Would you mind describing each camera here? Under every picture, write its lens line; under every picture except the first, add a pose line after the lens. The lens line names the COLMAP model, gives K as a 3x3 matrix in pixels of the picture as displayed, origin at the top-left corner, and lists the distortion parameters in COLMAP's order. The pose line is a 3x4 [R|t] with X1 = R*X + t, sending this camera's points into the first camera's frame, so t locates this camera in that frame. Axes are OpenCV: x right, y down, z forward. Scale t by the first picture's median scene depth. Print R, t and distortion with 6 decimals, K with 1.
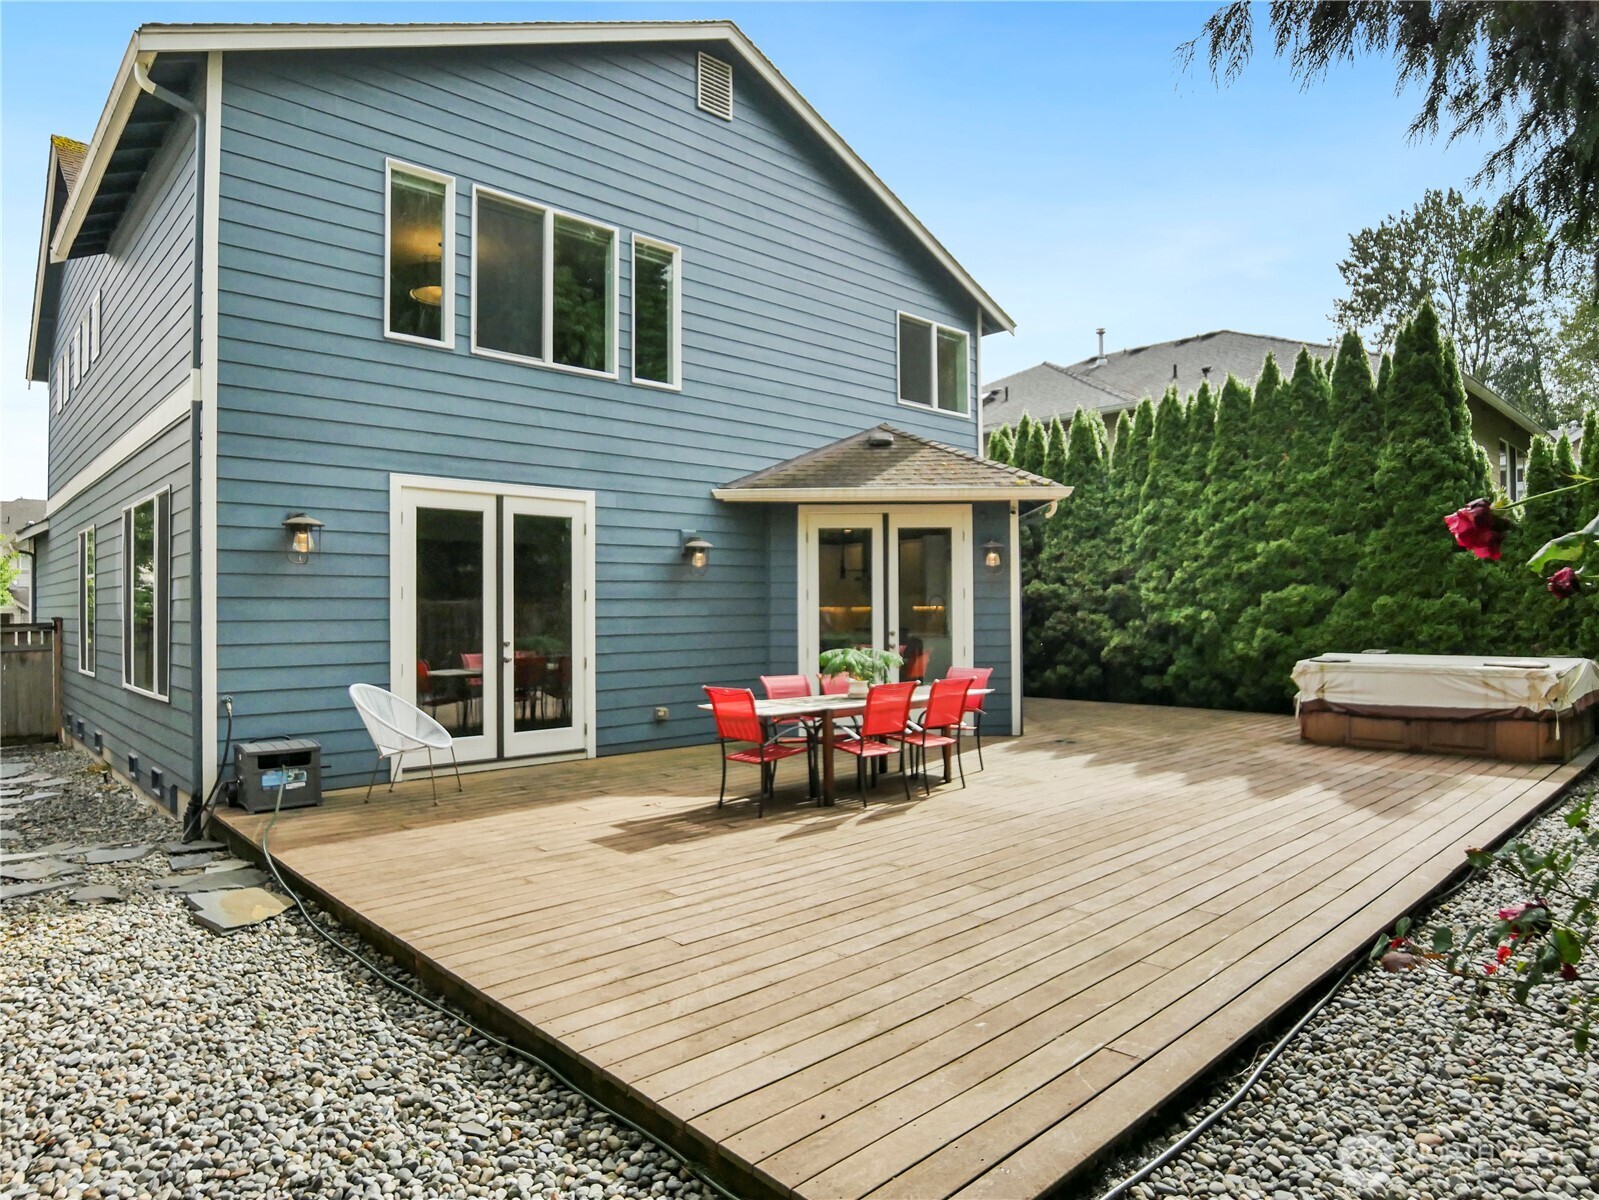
lens RADIAL K [[959.2, 0, 803.3], [0, 959.2, 626.6], [0, 0, 1]] dist [-0.011860, 0.001028]
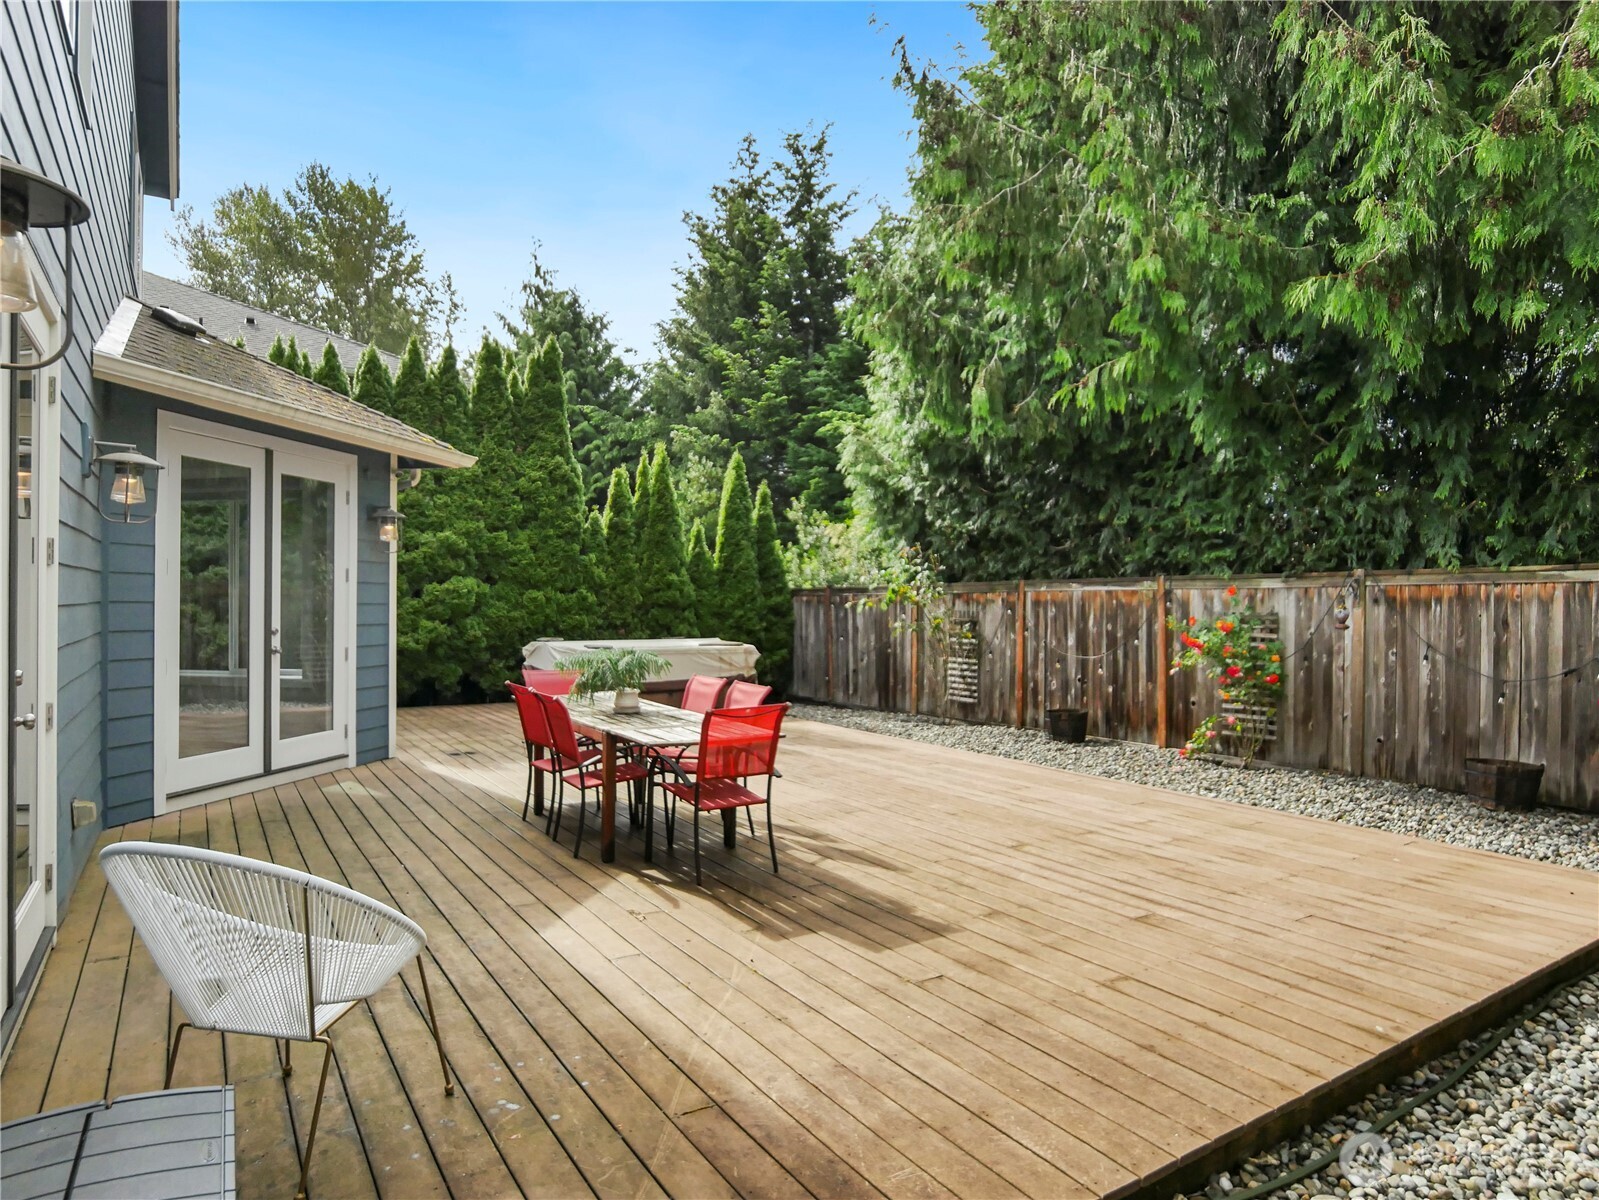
lens RADIAL K [[959.2, 0, 803.3], [0, 959.2, 626.6], [0, 0, 1]] dist [-0.011860, 0.001028]
pose [[0.175586, -0.015021, 0.984349, -0.489945], [0.007215, 0.999876, 0.013971, -0.003028], [-0.984438, 0.004649, 0.175673, 0.531006]]
